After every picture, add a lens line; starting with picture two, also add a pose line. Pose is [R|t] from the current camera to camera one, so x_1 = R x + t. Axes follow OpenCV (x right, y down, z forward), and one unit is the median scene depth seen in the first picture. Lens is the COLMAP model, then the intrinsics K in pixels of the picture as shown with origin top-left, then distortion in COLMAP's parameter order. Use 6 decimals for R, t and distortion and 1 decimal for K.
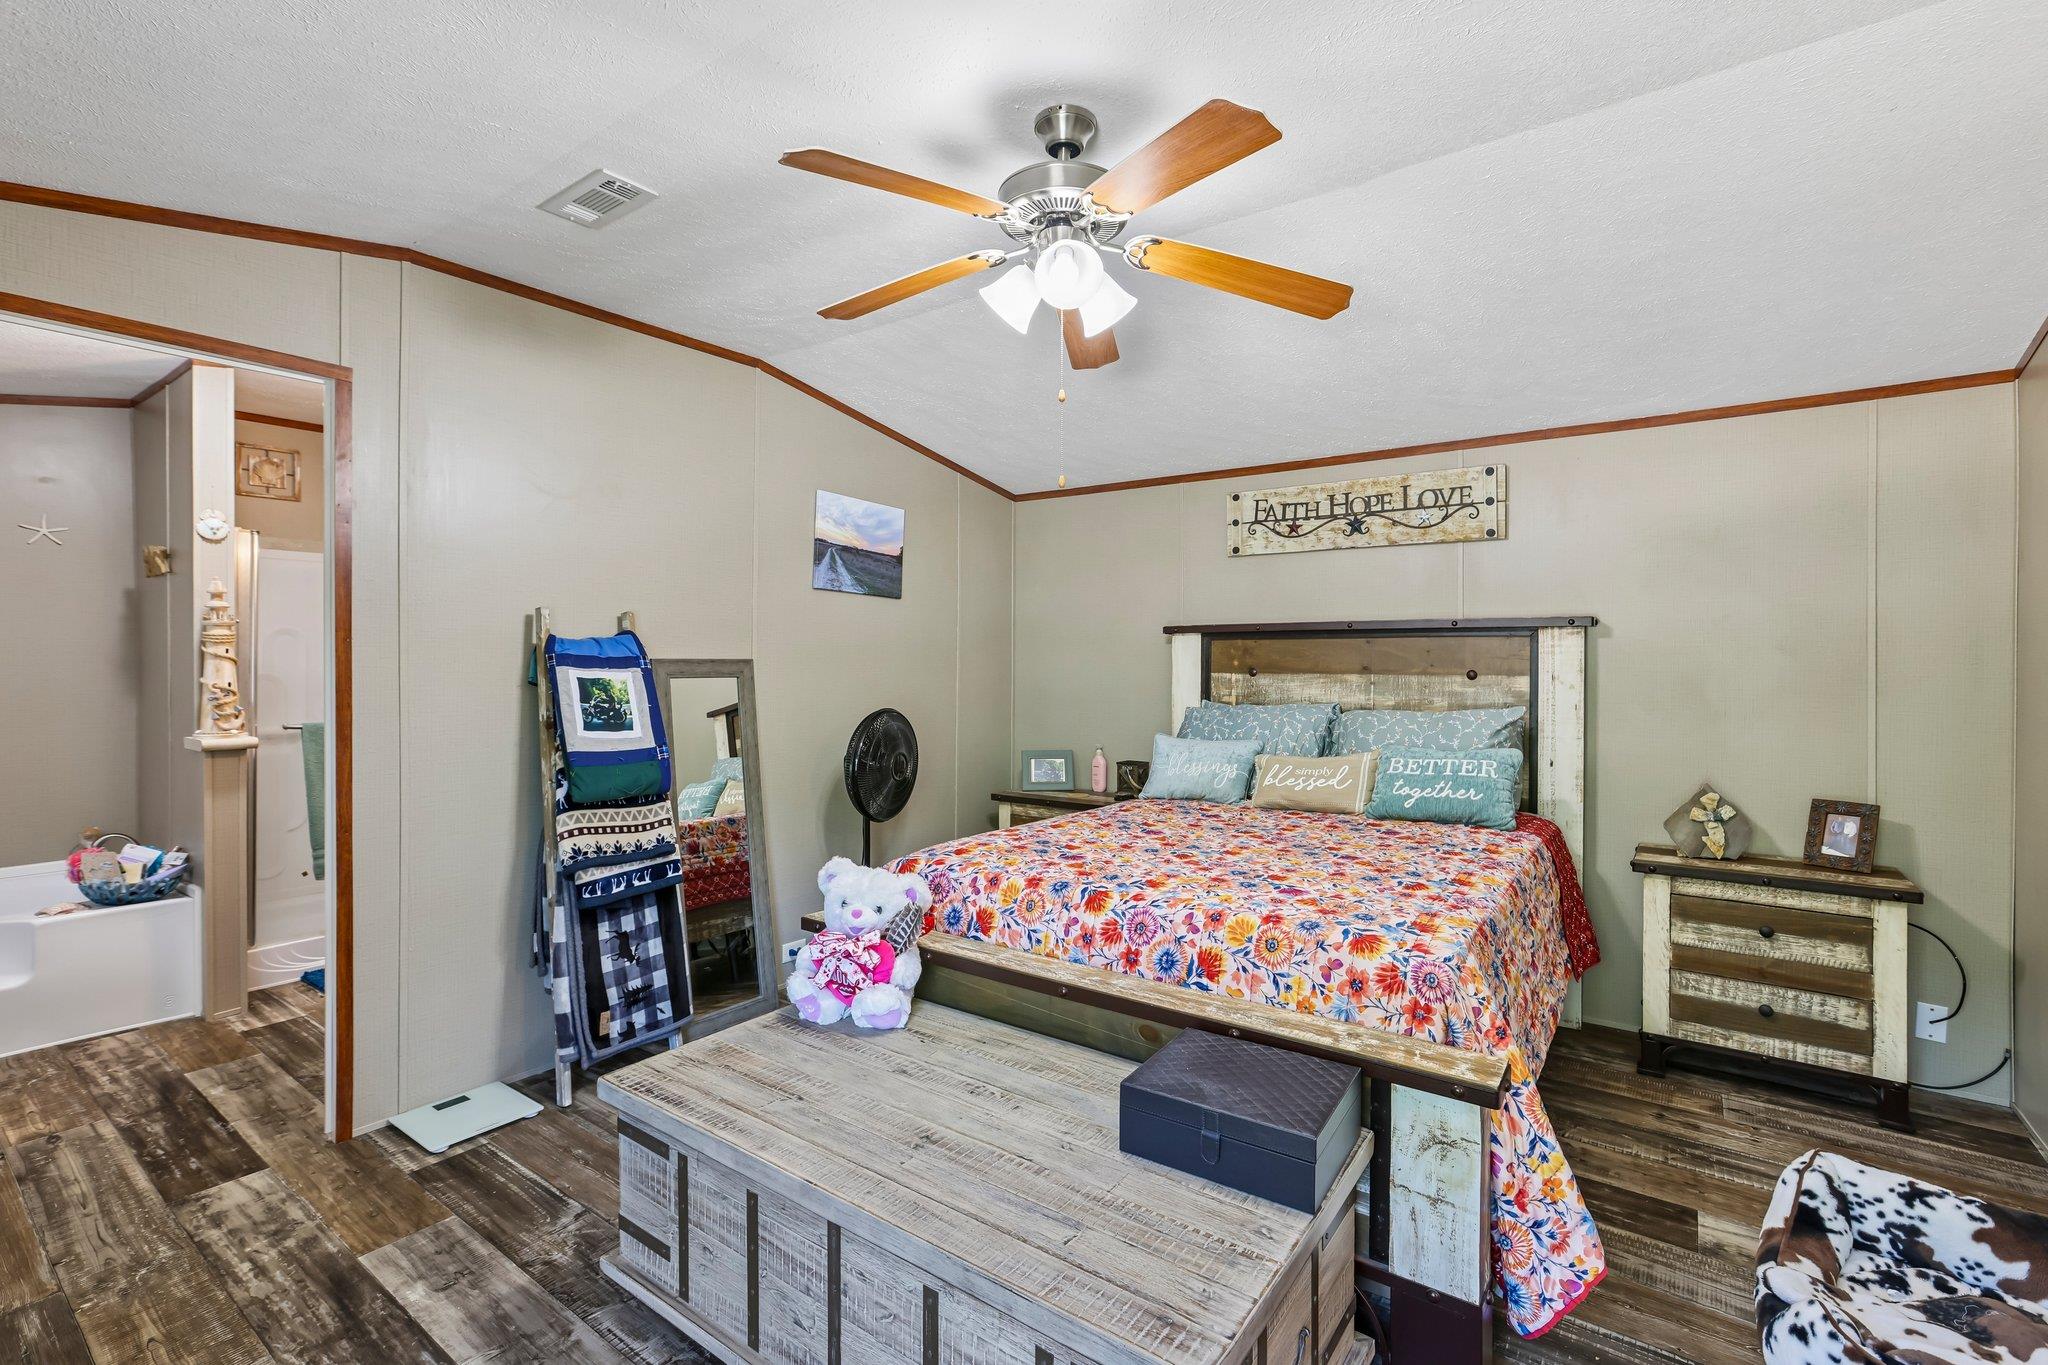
lens RADIAL K [[929.5, 0, 1022.6], [0, 929.5, 670.9], [0, 0, 1]] dist [0.002295, 0.001433]
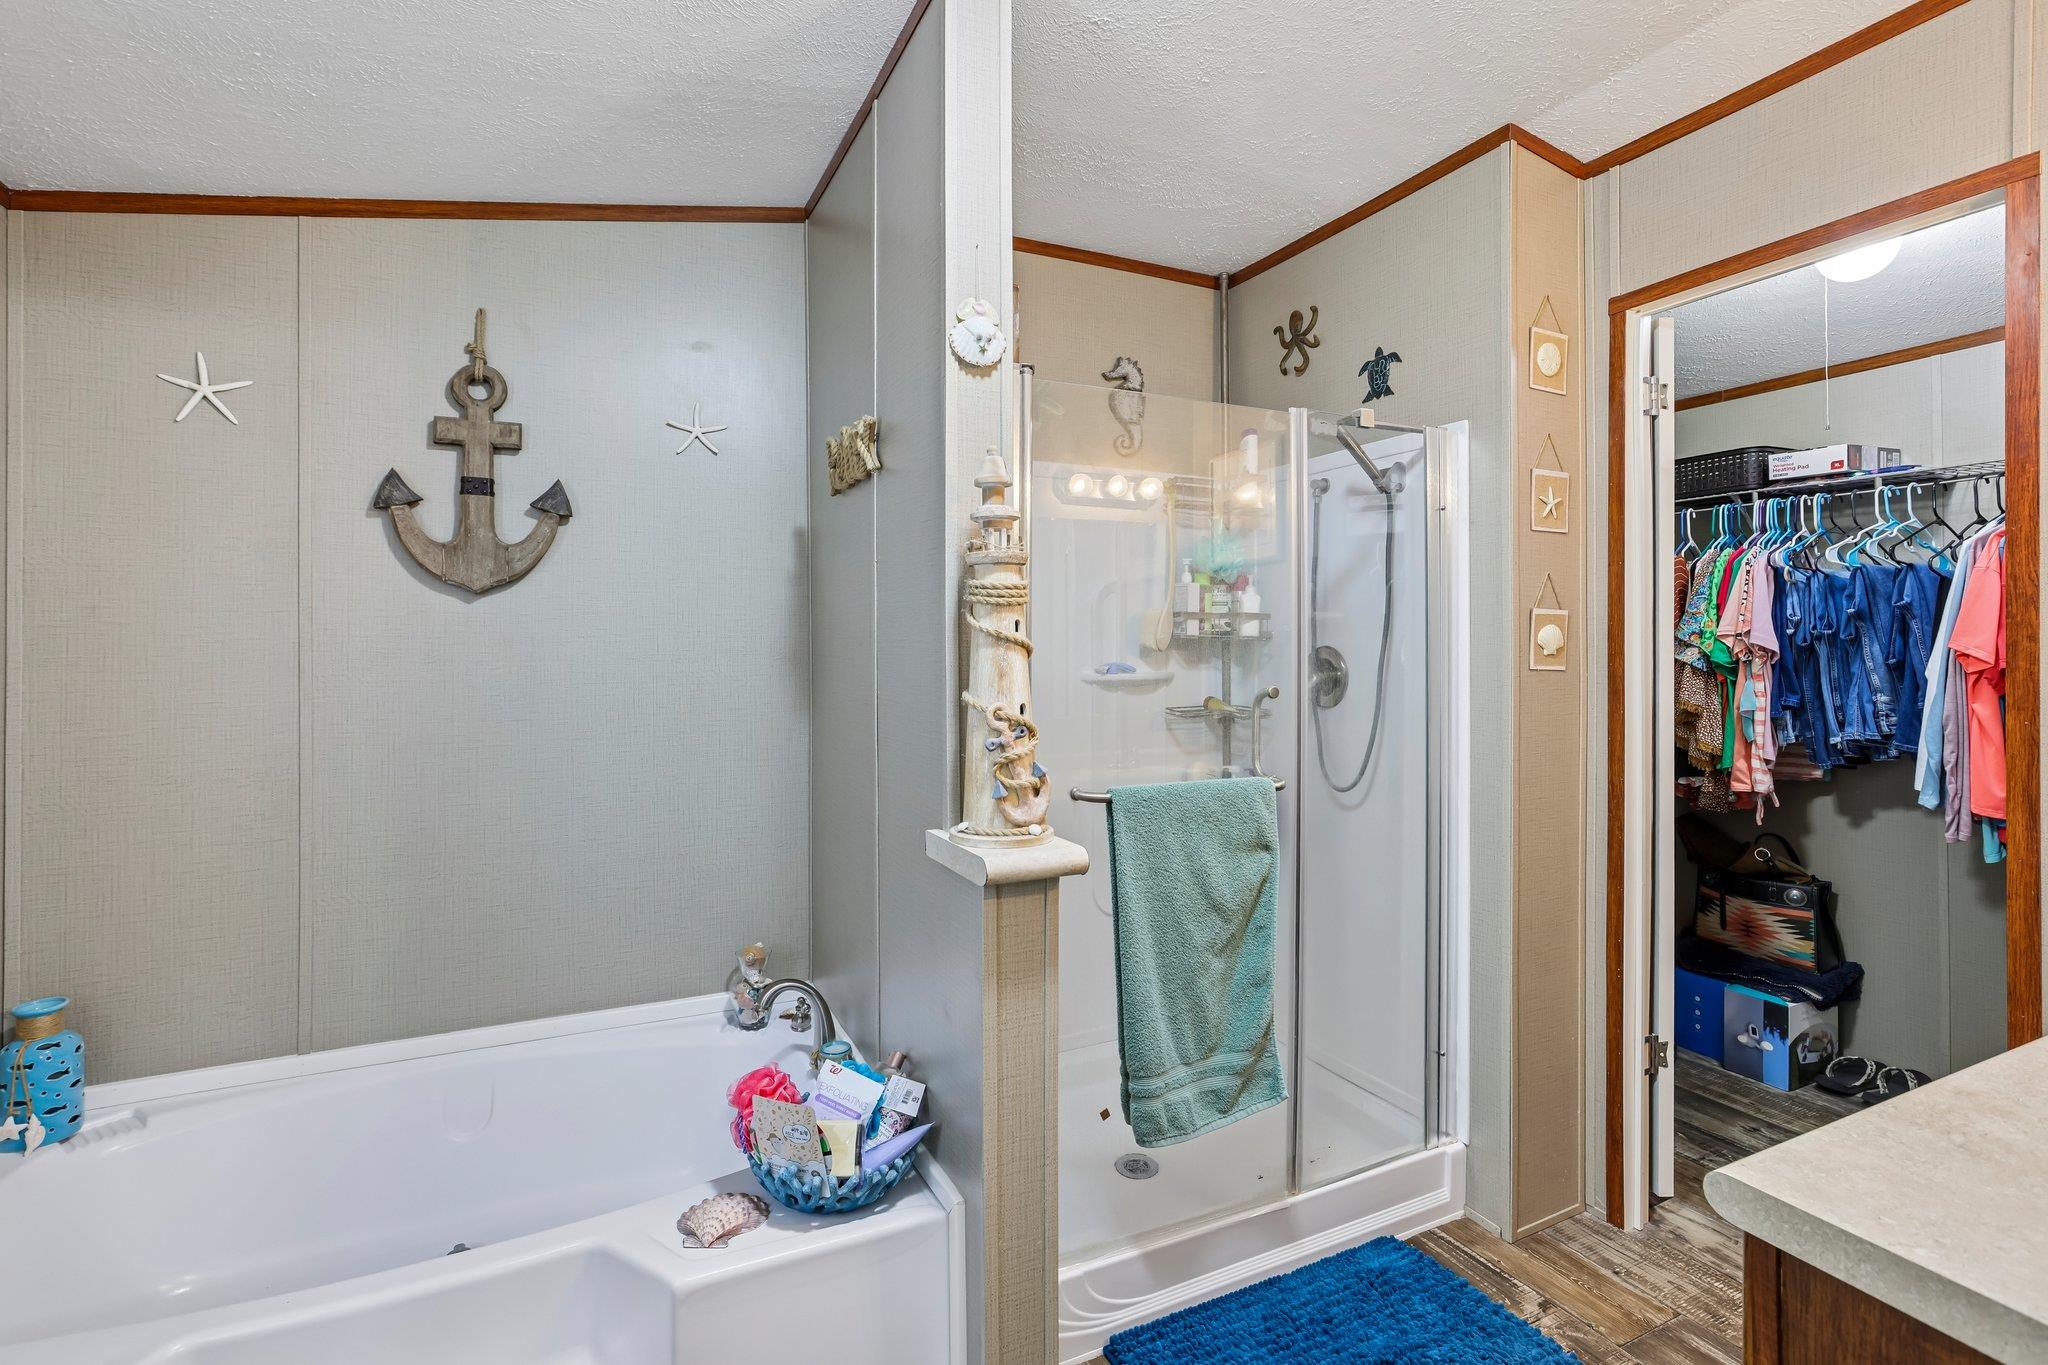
lens RADIAL K [[929.5, 0, 1023.5], [0, 929.5, 650.6], [0, 0, 1]] dist [0.002295, 0.001433]
pose [[0.886639, -0.001177, -0.462462, -0.605131], [-0.000286, 0.999995, -0.003093, -0.008732], [0.462463, 0.002874, 0.886634, 0.586259]]
